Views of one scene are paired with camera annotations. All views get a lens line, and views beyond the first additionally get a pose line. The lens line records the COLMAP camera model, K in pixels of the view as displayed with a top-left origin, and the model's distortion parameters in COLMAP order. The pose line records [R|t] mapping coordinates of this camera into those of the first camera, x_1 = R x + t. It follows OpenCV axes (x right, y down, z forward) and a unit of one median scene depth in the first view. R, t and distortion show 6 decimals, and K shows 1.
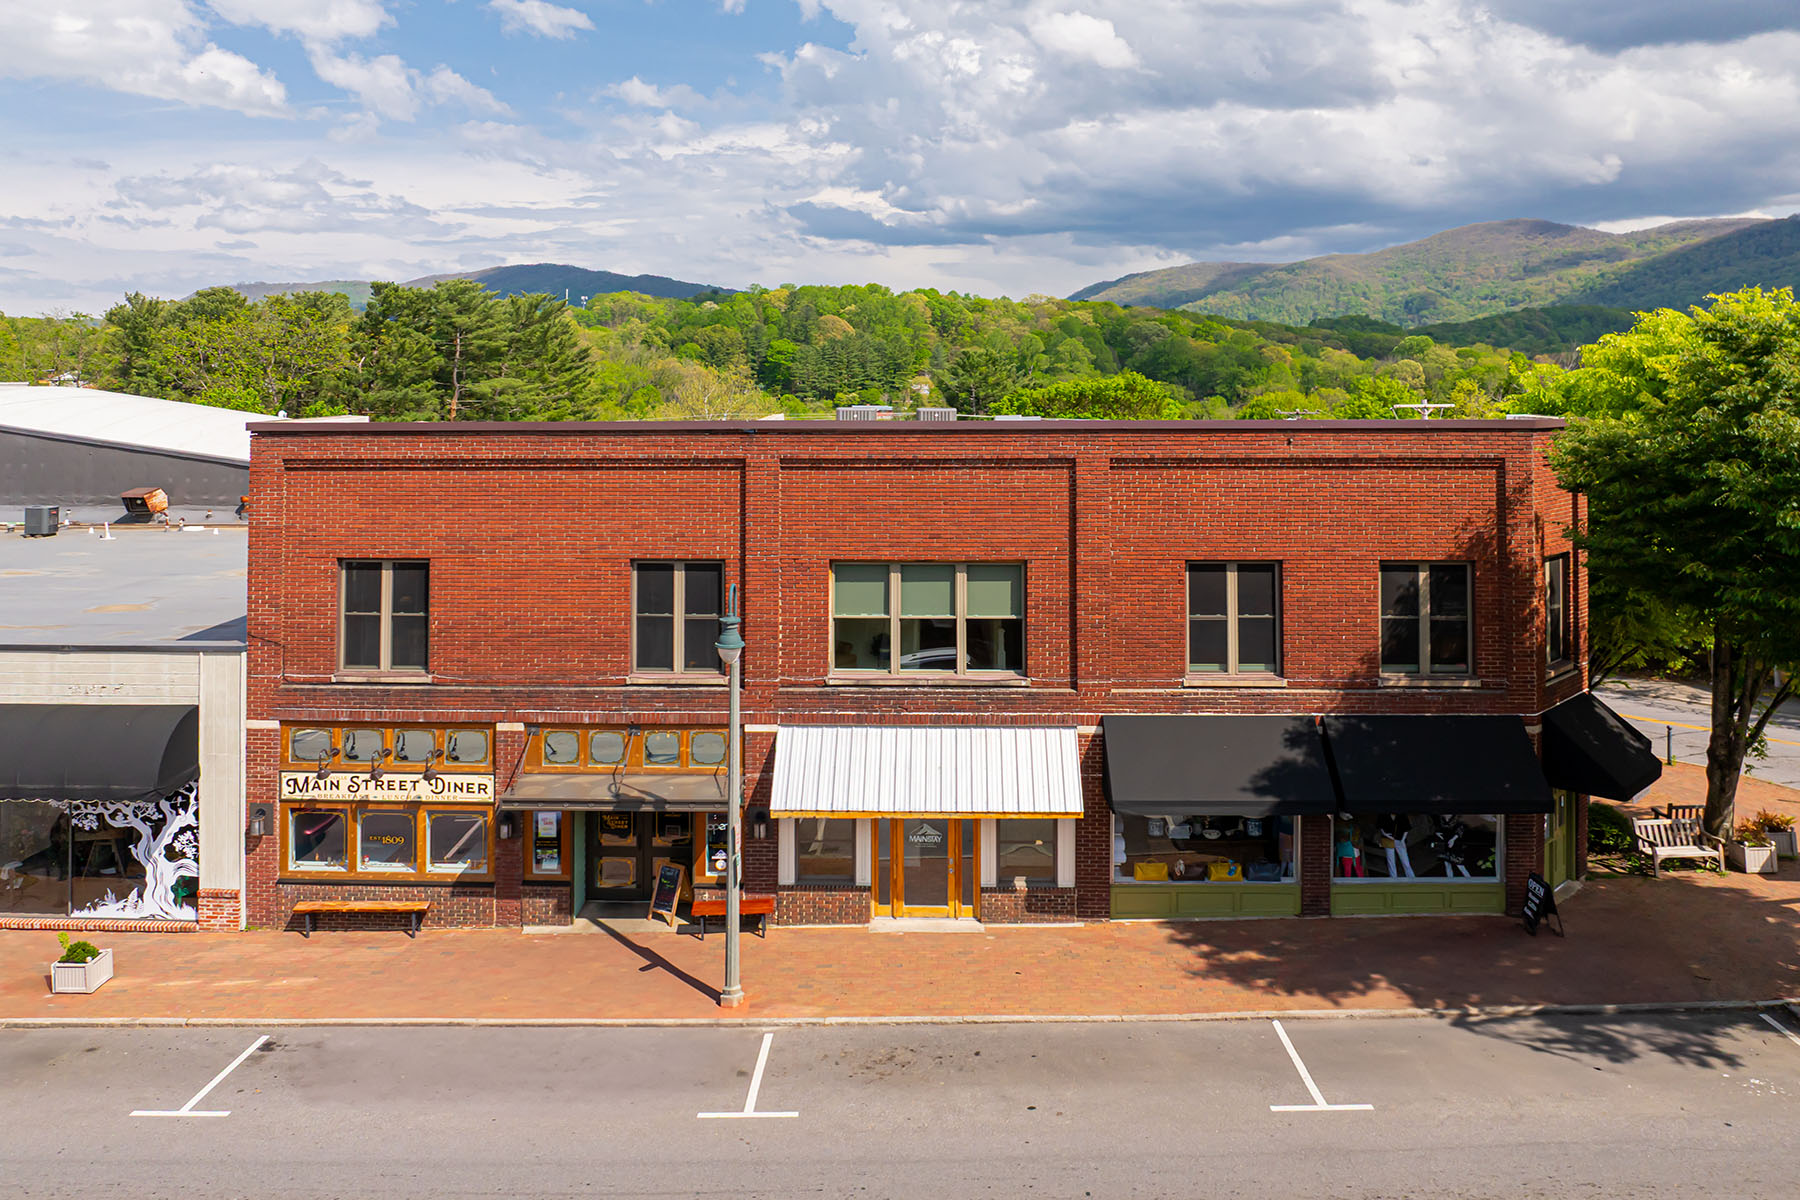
lens RADIAL K [[1108.3, 0, 928.0], [0, 1108.3, 599.0], [0, 0, 1]] dist [-0.026894, -0.000753]
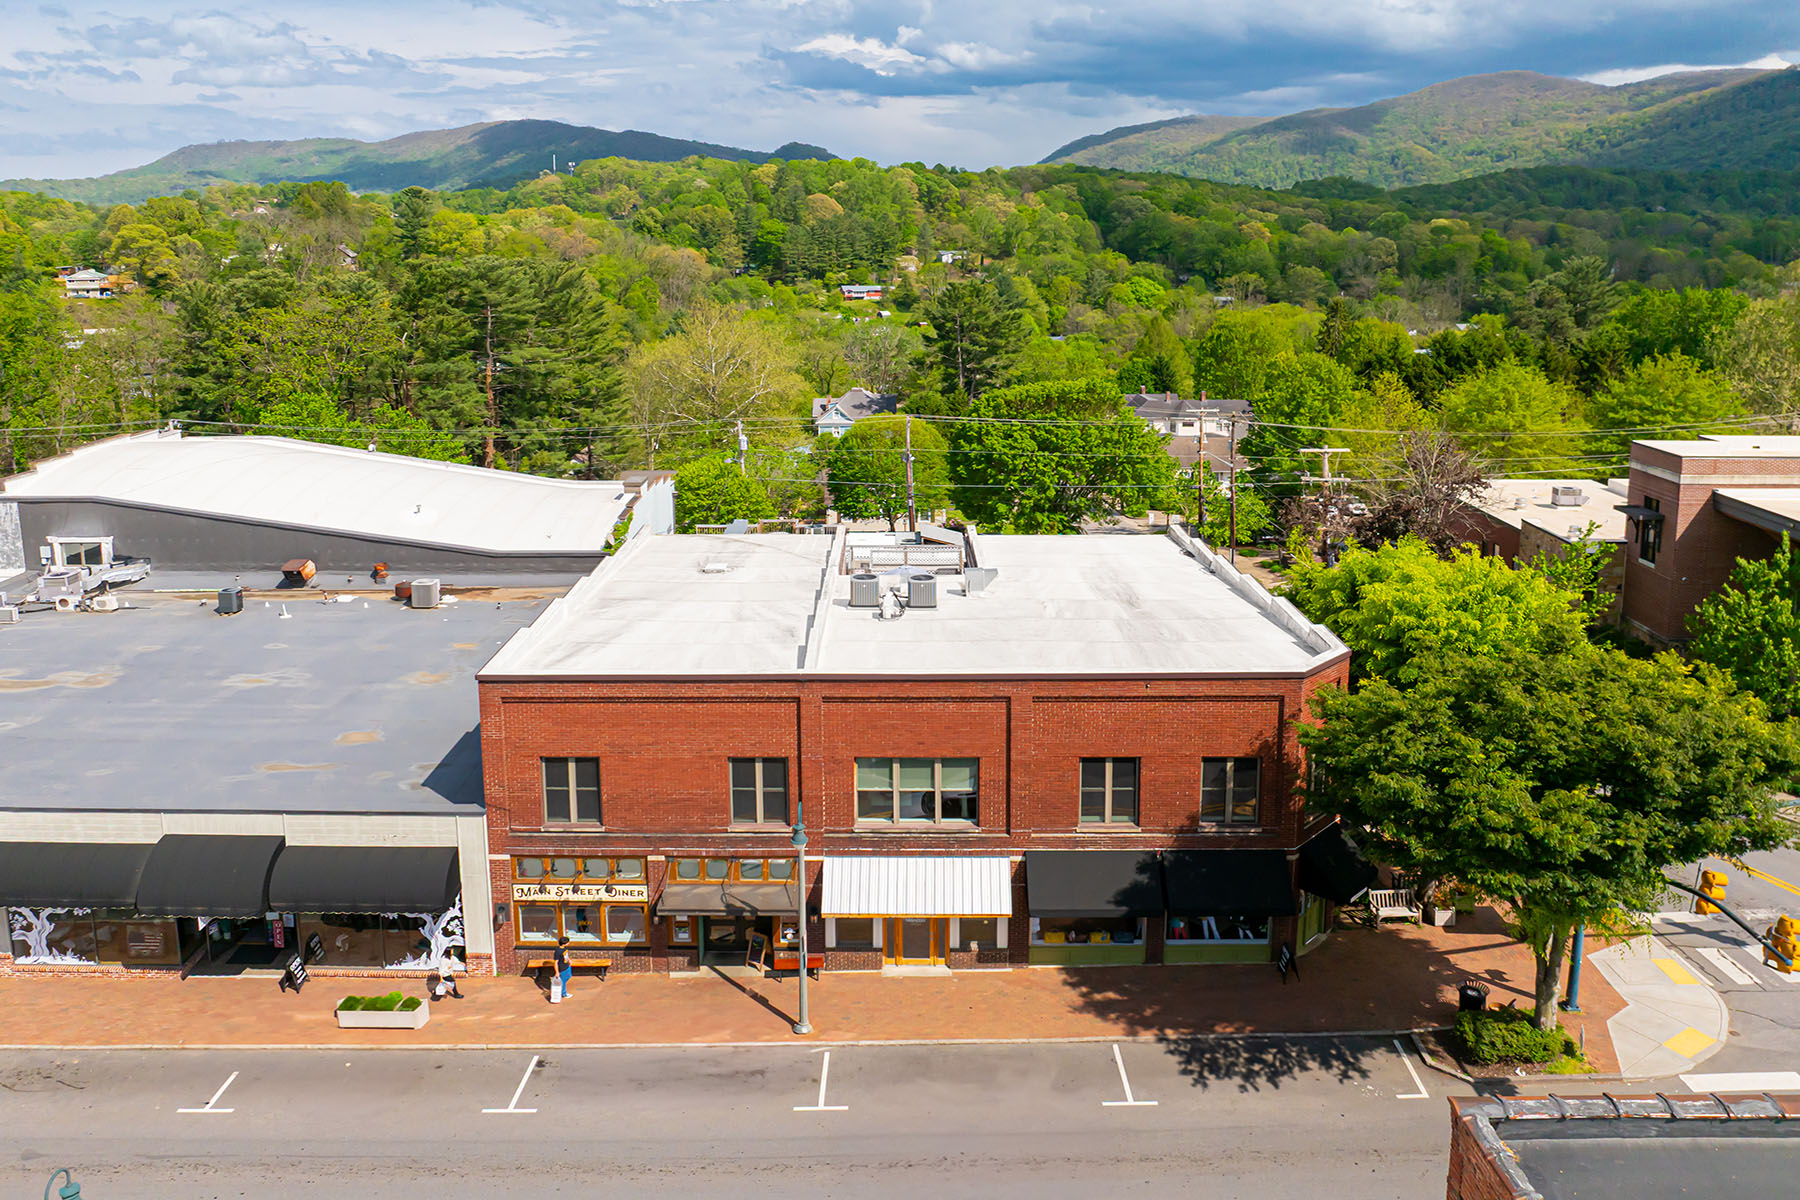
lens RADIAL K [[1108.3, 0, 928.0], [0, 1108.3, 599.0], [0, 0, 1]] dist [-0.026894, -0.000753]
pose [[0.999938, -0.003516, 0.010559, -0.000055], [0.001601, 0.984367, 0.176123, -0.533887], [-0.011013, -0.176095, 0.984312, -0.513929]]
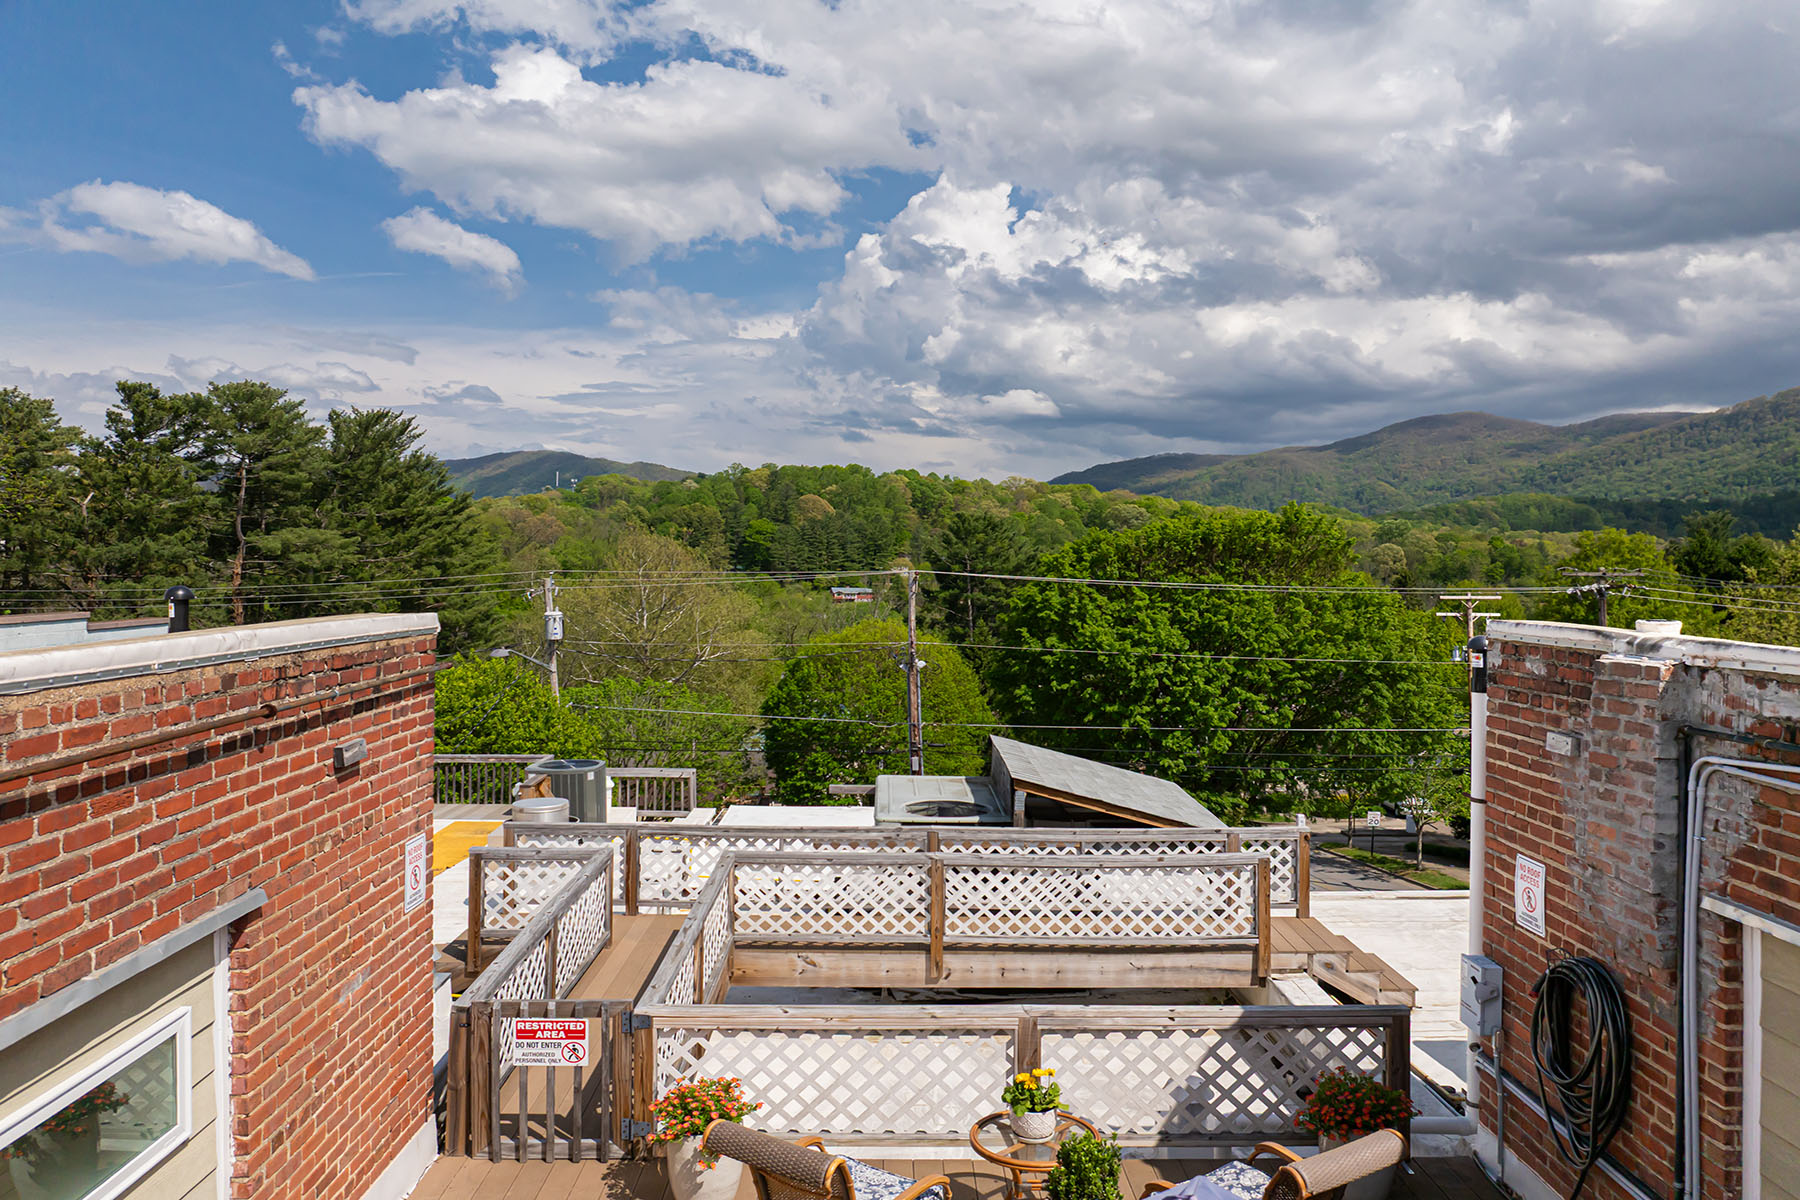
lens RADIAL K [[907.6, 0, 900.0], [0, 907.6, 600.0], [0, 0, 1]] dist [-0.017044, -0.000318]
pose [[0.999985, 0.004409, -0.003346, -0.037020], [-0.004896, 0.986550, -0.163386, -0.237813], [0.002581, 0.163399, 0.986557, 1.629158]]
